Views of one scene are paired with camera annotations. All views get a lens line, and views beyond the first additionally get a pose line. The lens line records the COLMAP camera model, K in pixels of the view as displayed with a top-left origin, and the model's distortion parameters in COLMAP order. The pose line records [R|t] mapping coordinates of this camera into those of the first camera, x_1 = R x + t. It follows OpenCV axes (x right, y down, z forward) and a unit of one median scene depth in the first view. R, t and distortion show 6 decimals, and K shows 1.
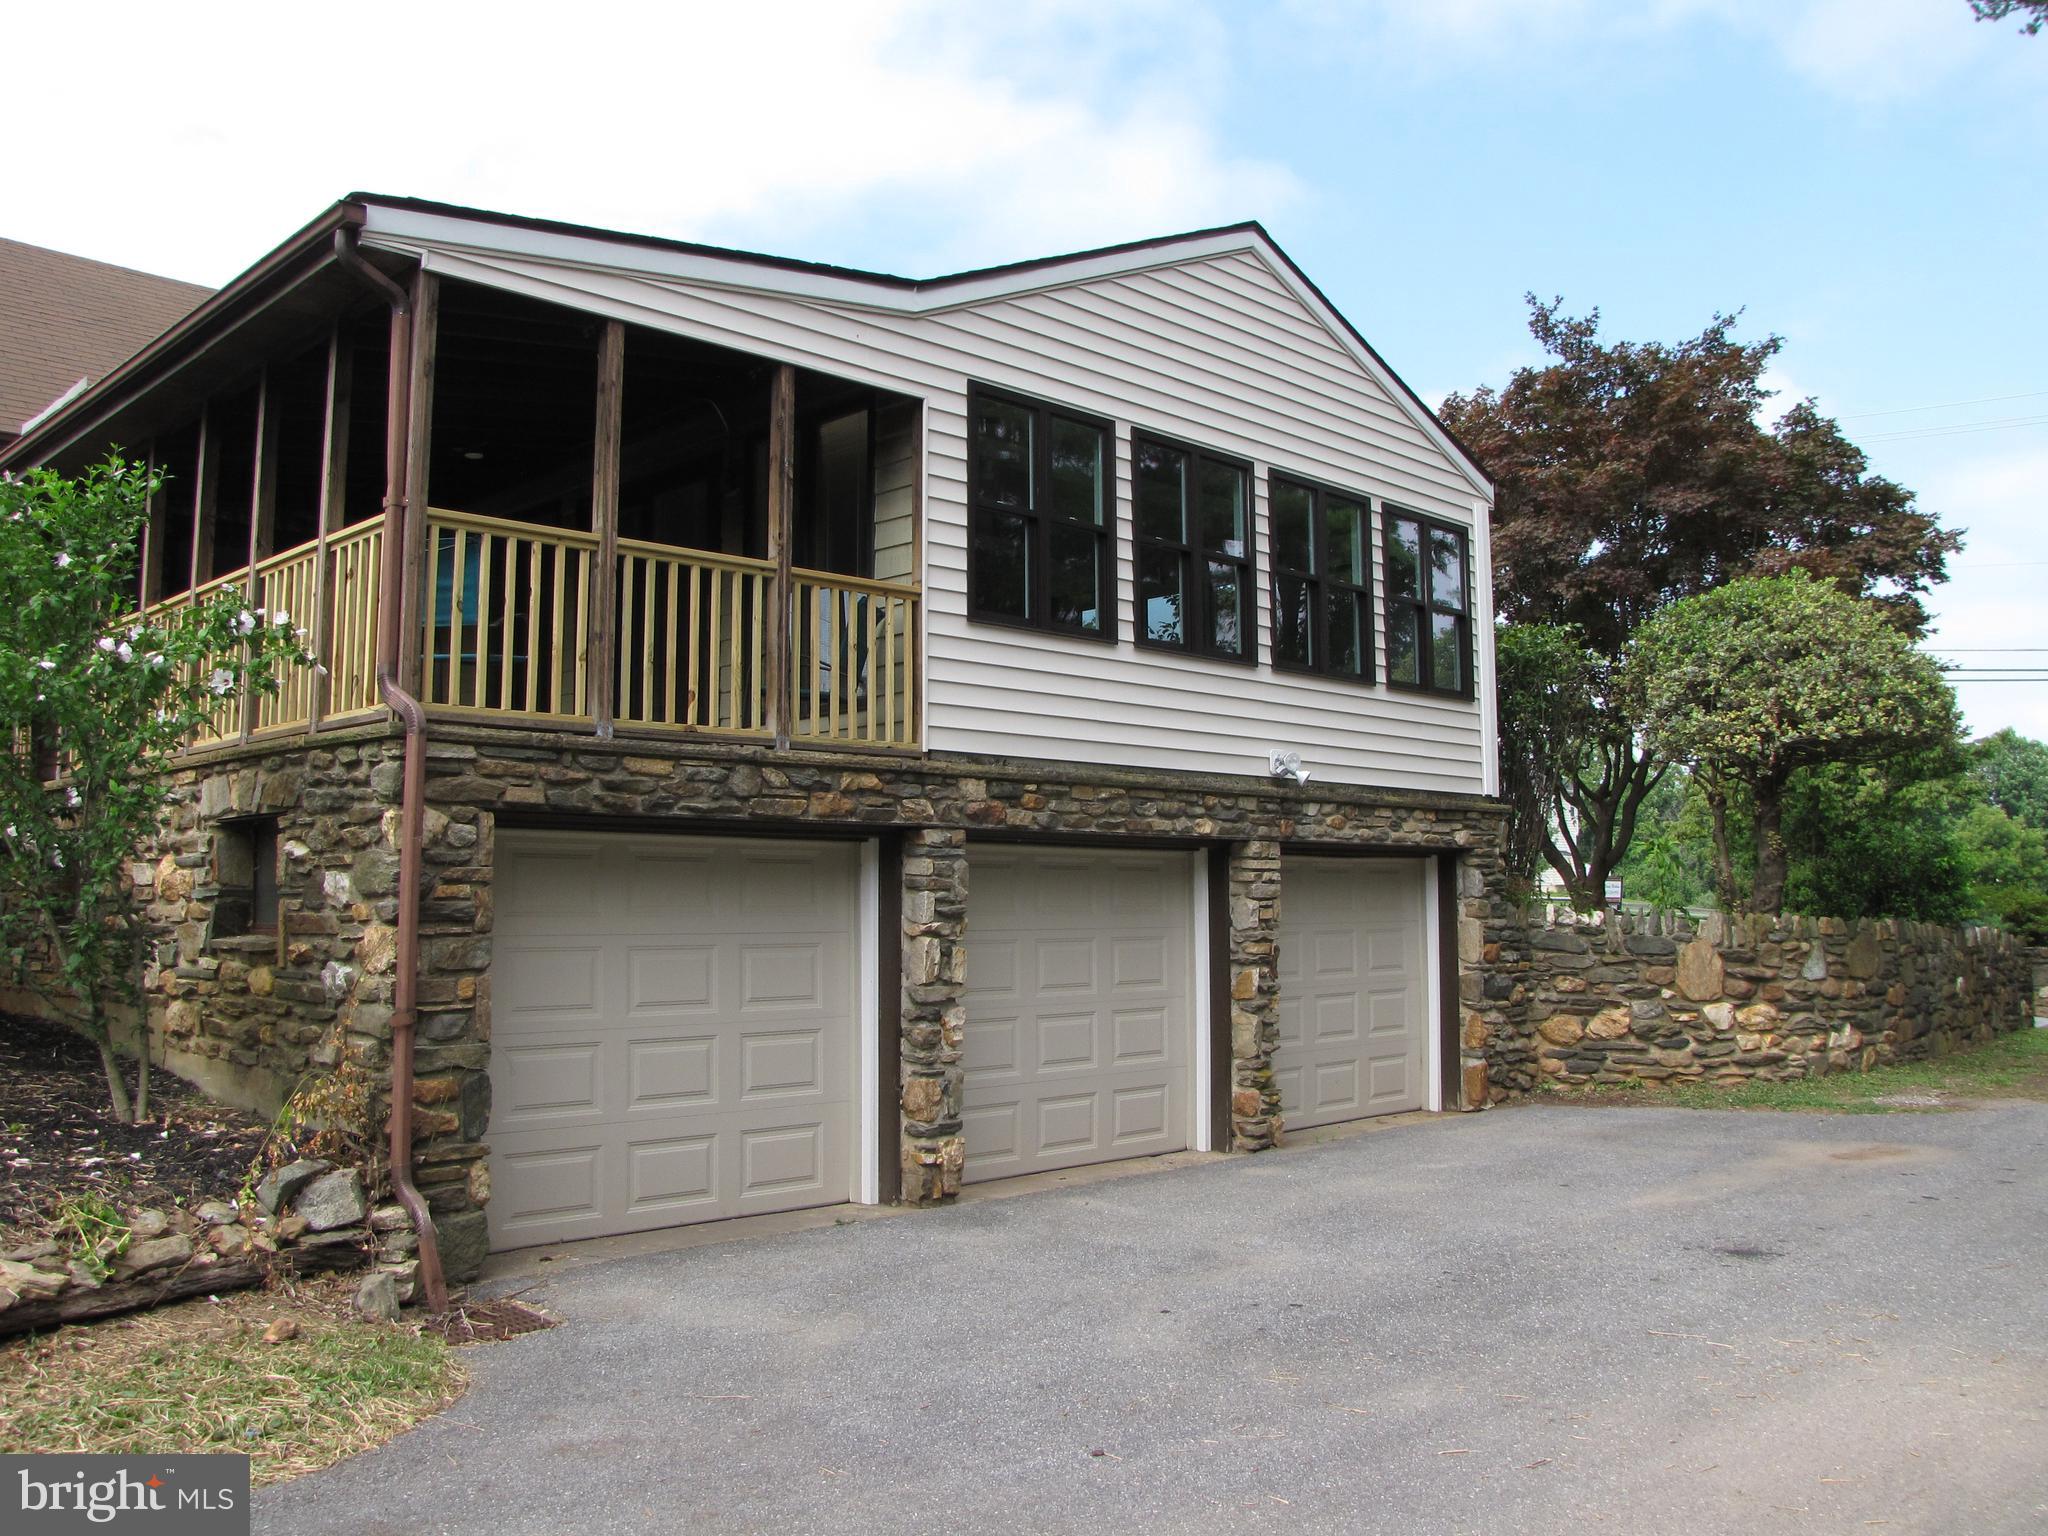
lens RADIAL K [[1717.3, 0, 1036.7], [0, 1717.3, 731.2], [0, 0, 1]] dist [-0.186417, 0.148271]
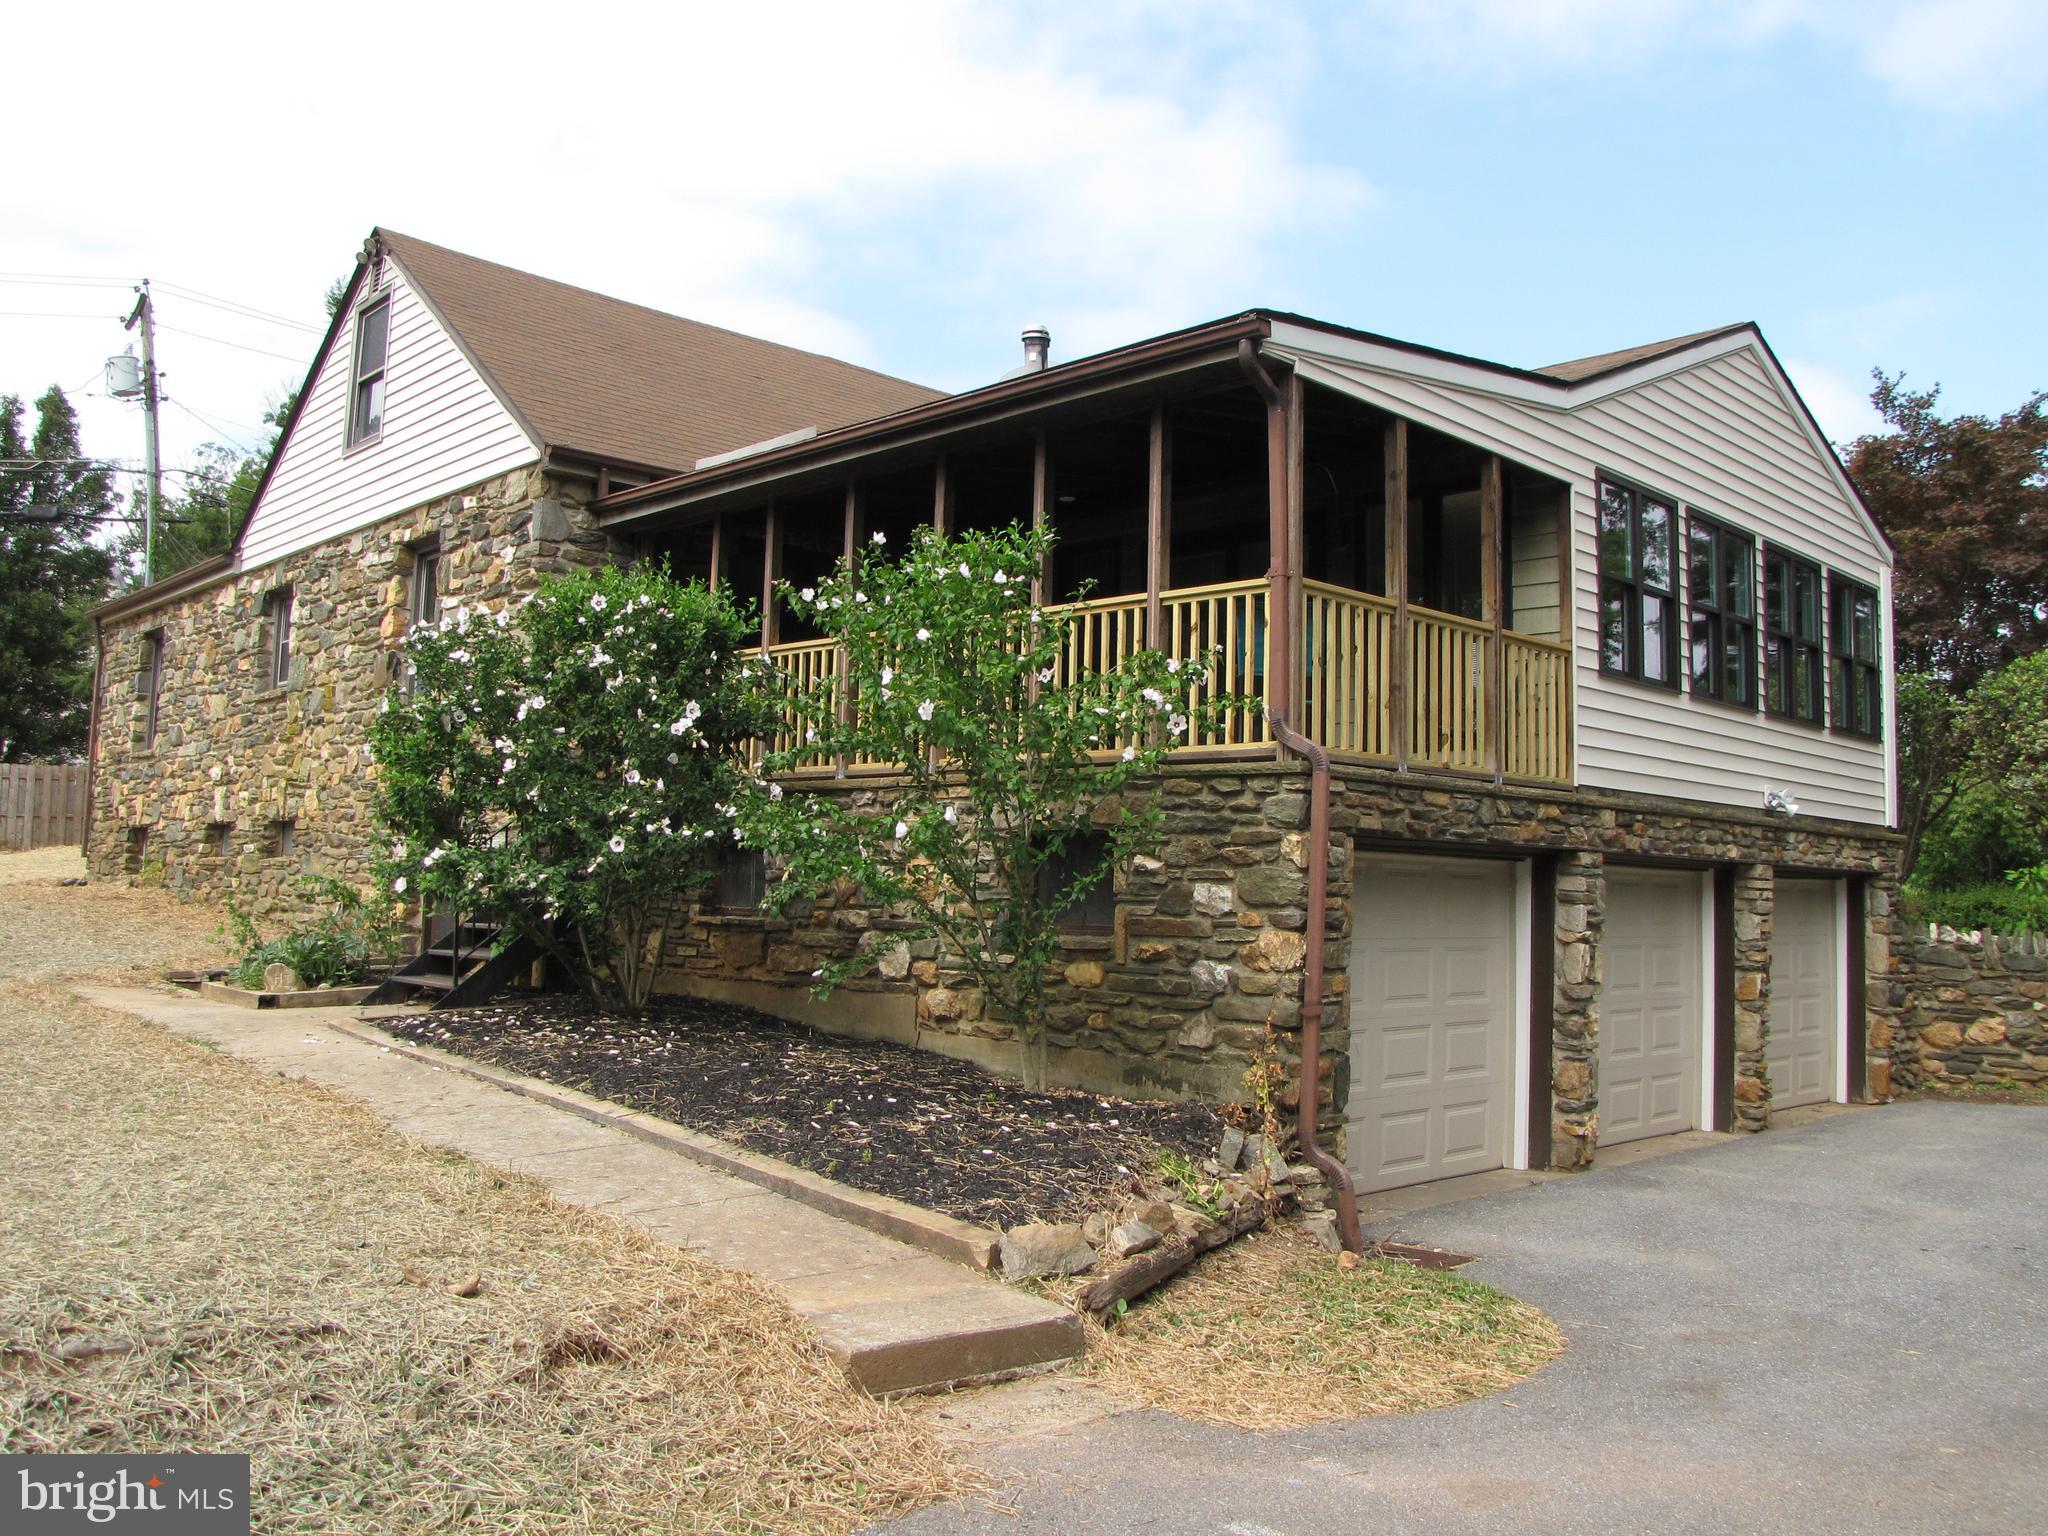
lens RADIAL K [[1717.3, 0, 1036.7], [0, 1717.3, 731.2], [0, 0, 1]] dist [-0.186417, 0.148271]
pose [[0.999363, 0.032984, -0.013642, -0.368081], [-0.032883, 0.999430, 0.007594, -0.019617], [0.013884, -0.007140, 0.999878, -0.143392]]
